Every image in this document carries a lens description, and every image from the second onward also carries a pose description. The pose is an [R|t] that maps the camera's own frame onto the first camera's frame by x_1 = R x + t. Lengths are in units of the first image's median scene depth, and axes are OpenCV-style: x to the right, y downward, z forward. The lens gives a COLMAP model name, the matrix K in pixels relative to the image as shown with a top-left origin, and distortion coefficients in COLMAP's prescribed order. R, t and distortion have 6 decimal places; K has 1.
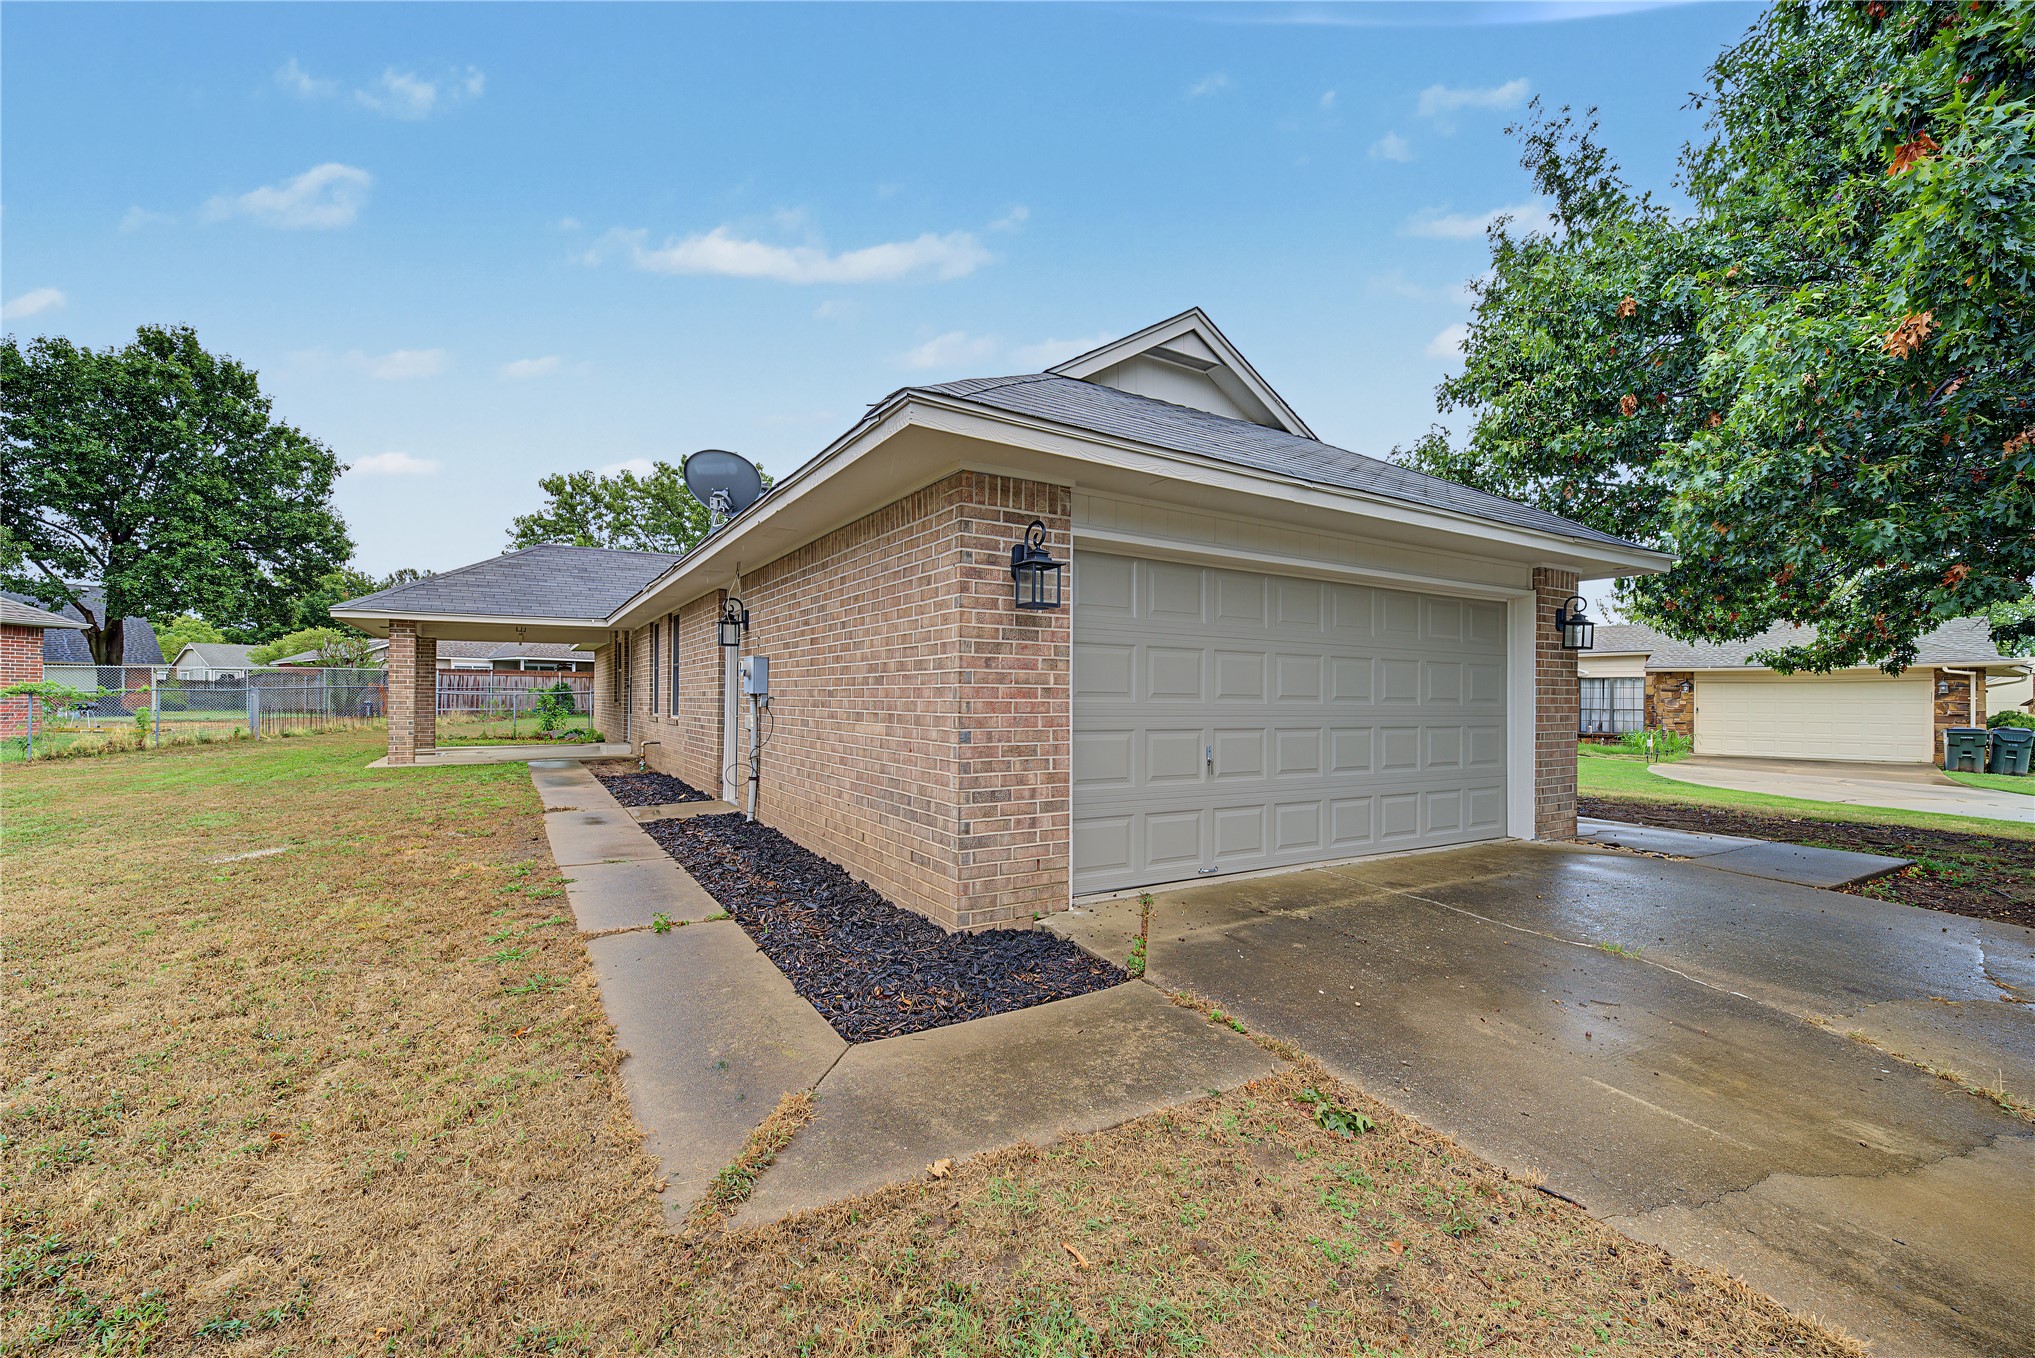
lens RADIAL K [[849.9, 0, 1016.5], [0, 849.9, 695.9], [0, 0, 1]] dist [0.009755, -0.010837]
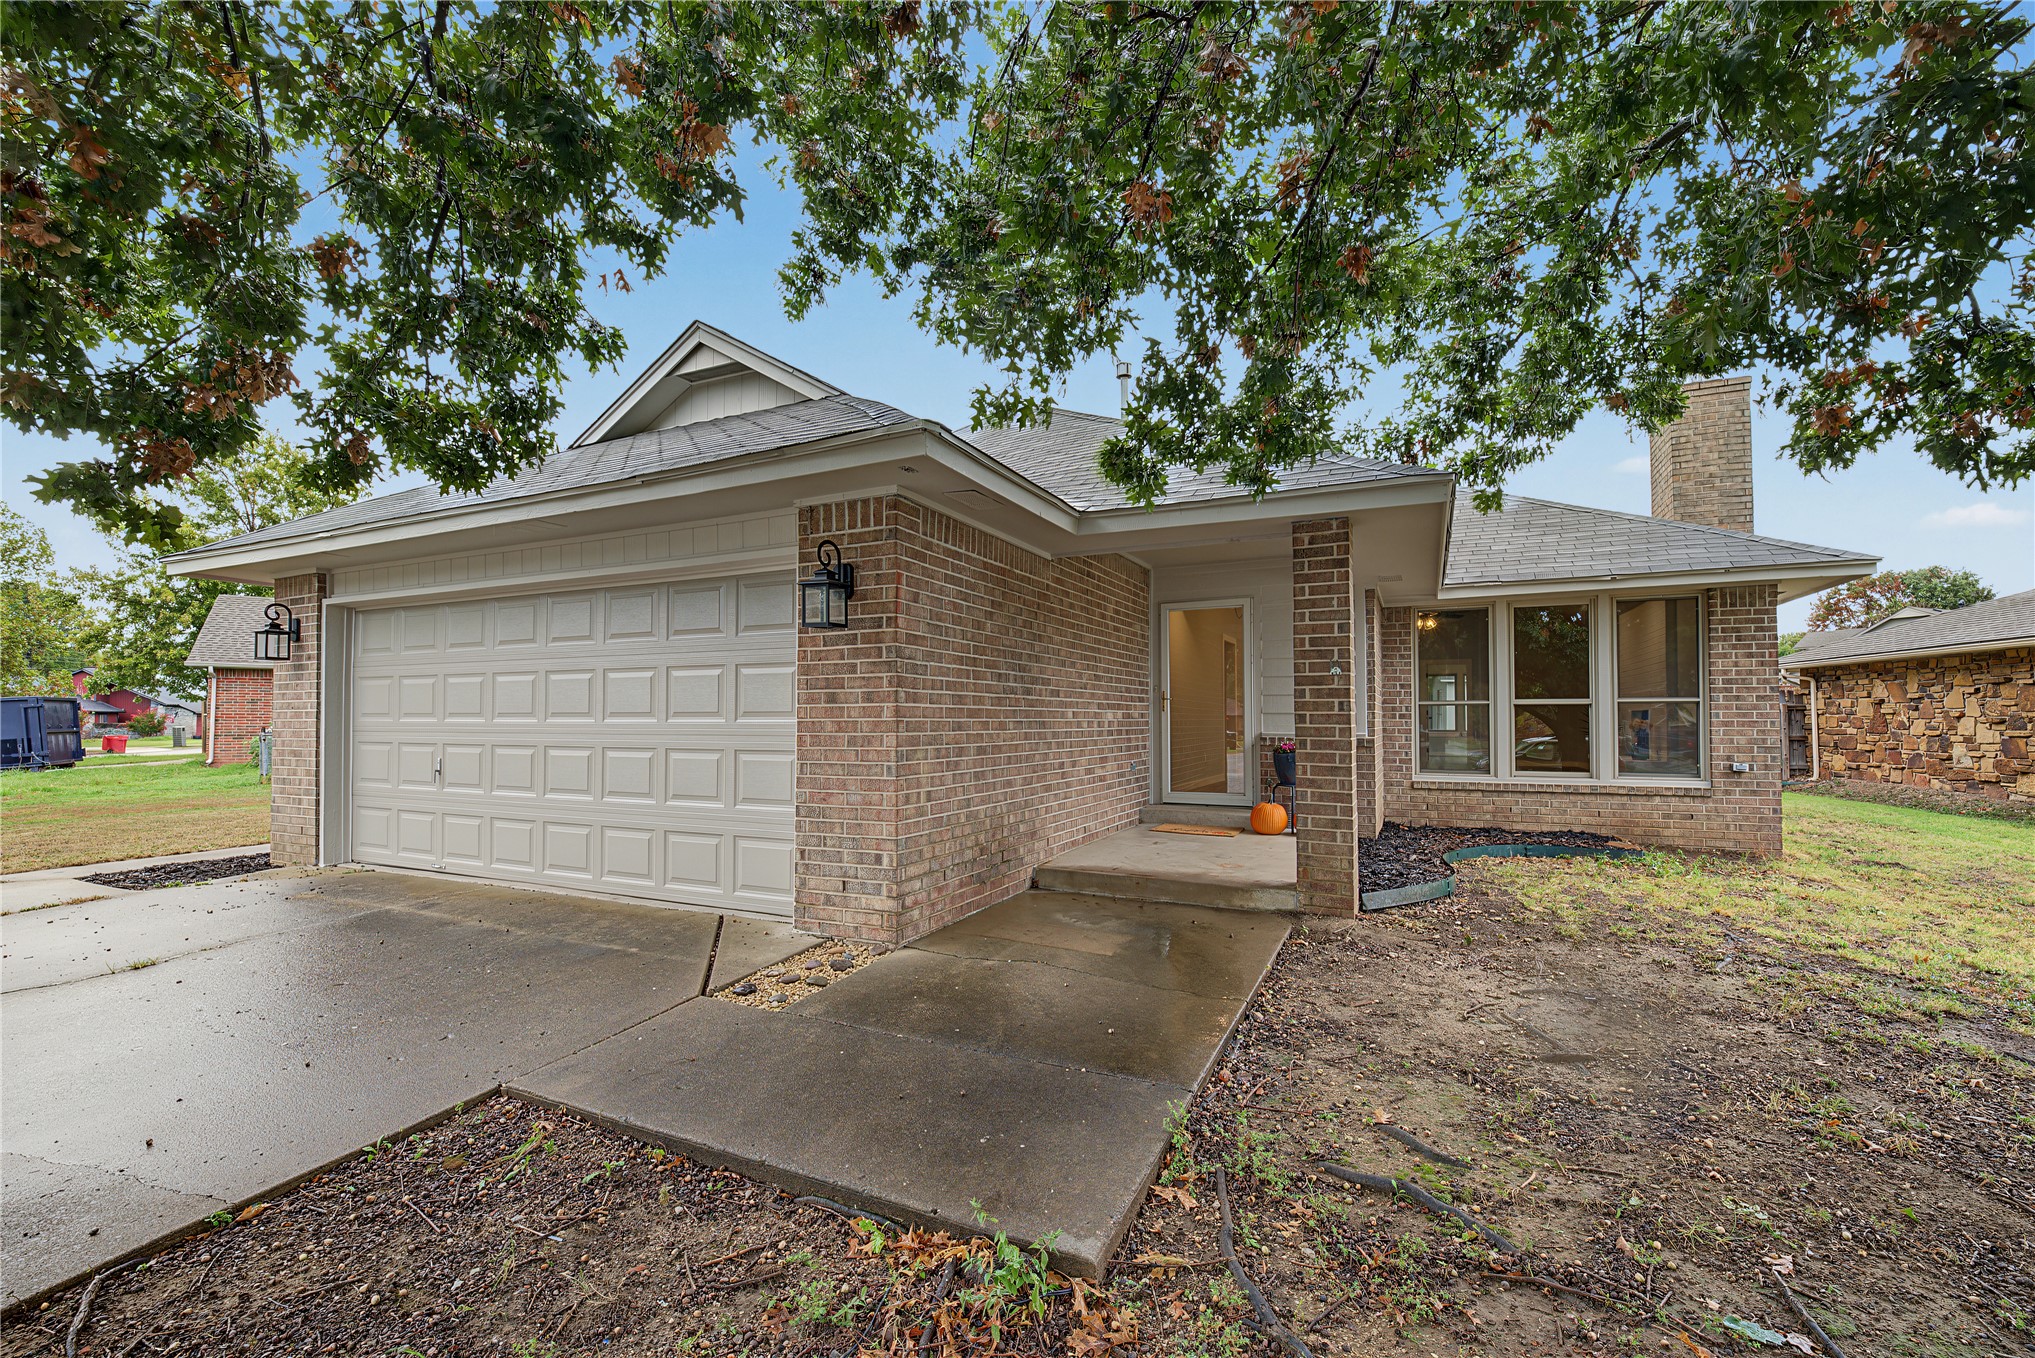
lens RADIAL K [[849.9, 0, 1016.5], [0, 849.9, 695.9], [0, 0, 1]] dist [0.009755, -0.010837]
pose [[0.540877, -0.033269, -0.840444, 0.895114], [0.009204, 0.999392, -0.033638, 0.011280], [0.841051, 0.010459, 0.540854, 0.569558]]
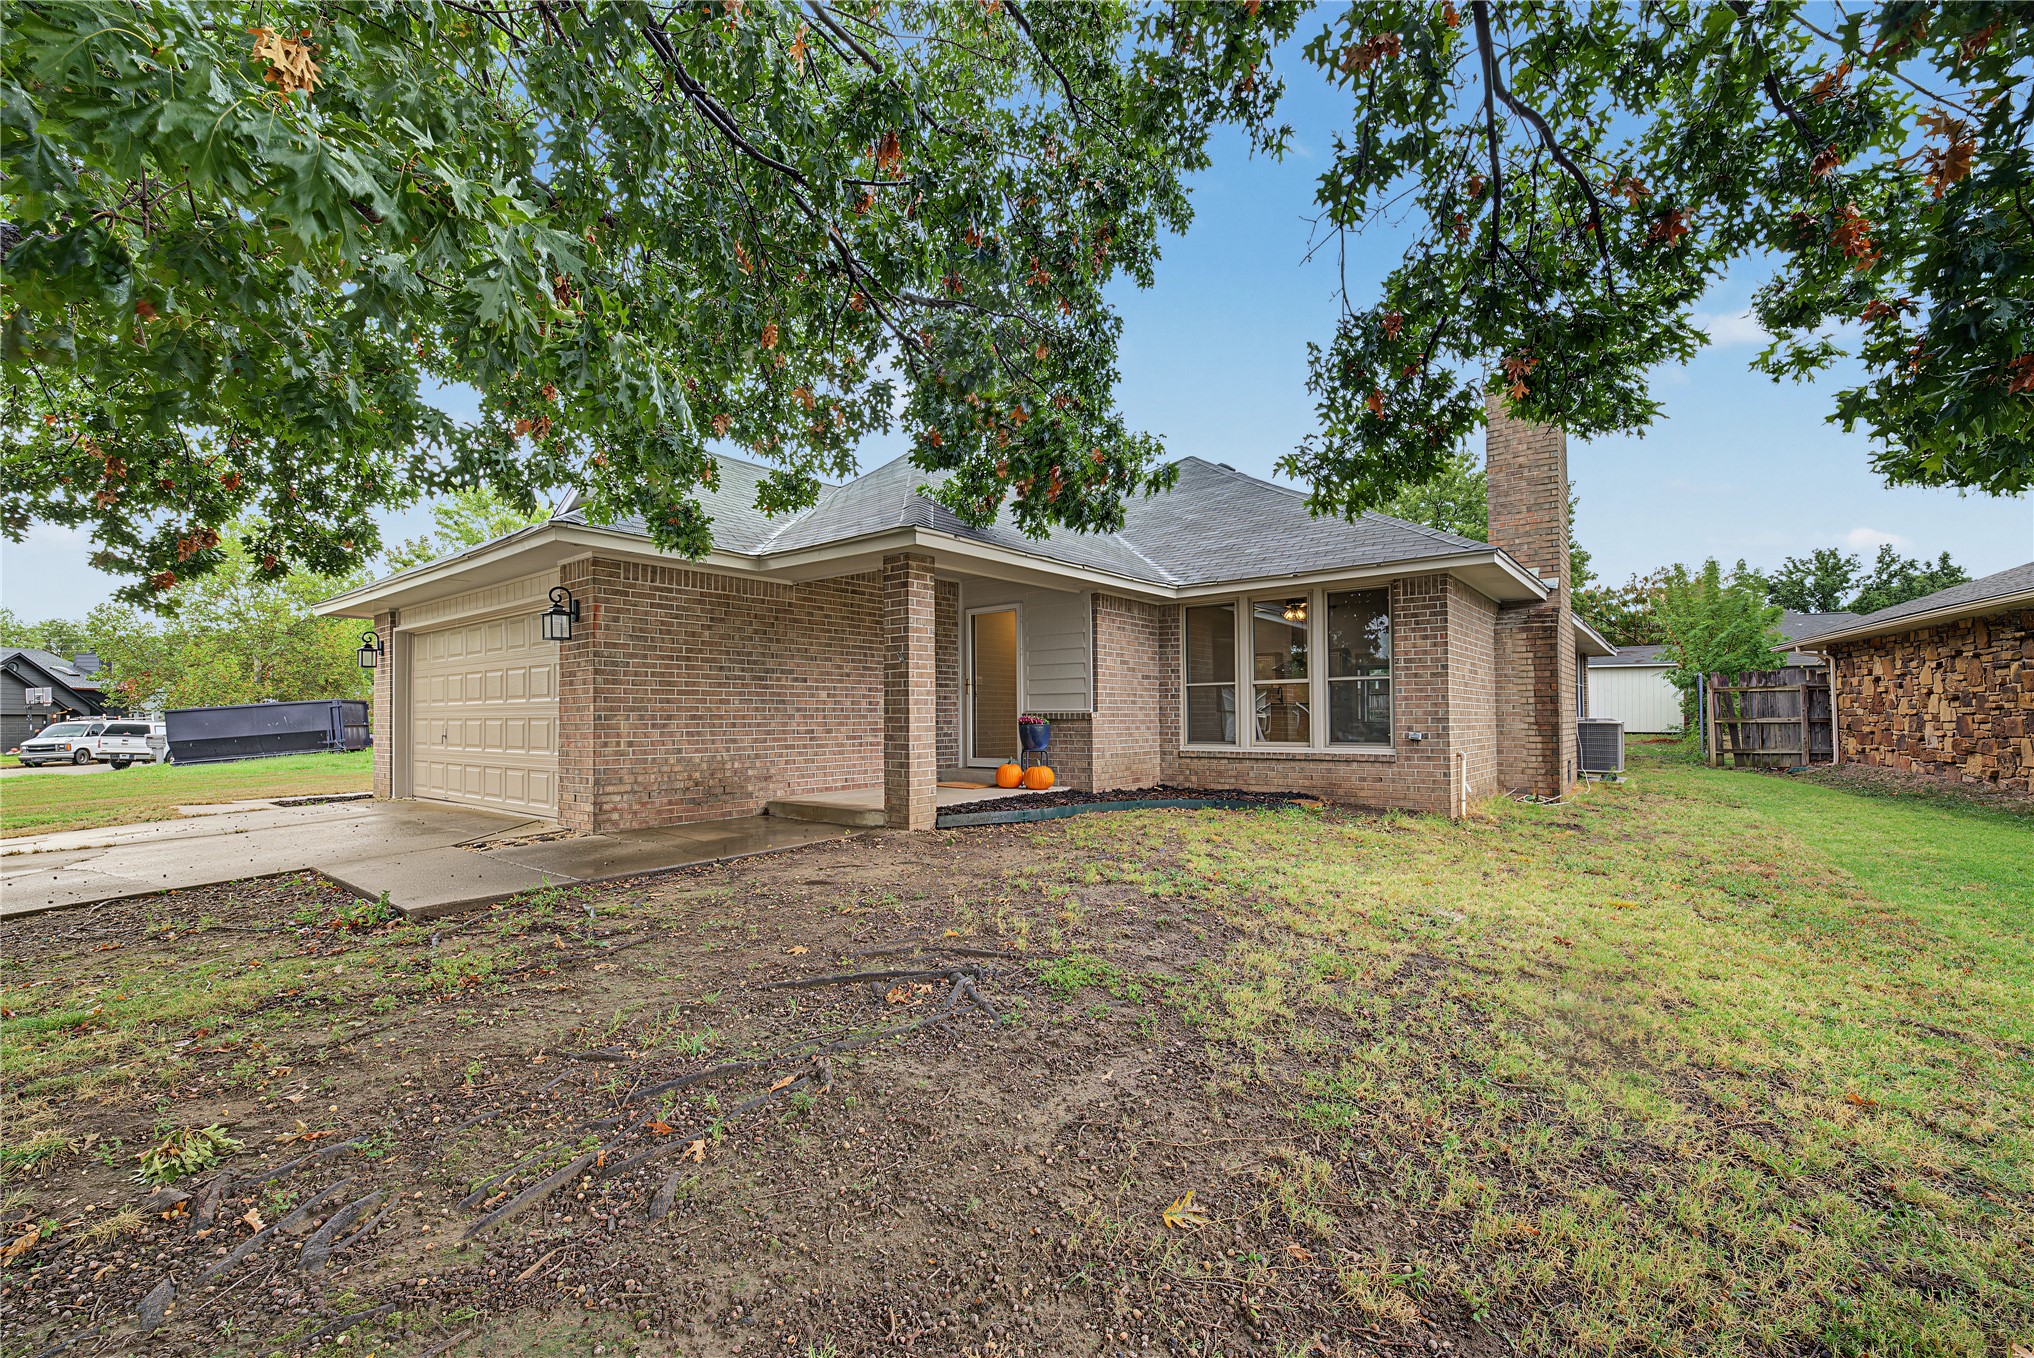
lens RADIAL K [[852.8, 0, 1018.2], [0, 852.8, 696.9], [0, 0, 1]] dist [0.014062, -0.011701]
pose [[0.330688, -0.035943, -0.943056, 1.286934], [0.014213, 0.999351, -0.033105, 0.038342], [0.943633, -0.002457, 0.330984, 0.851167]]
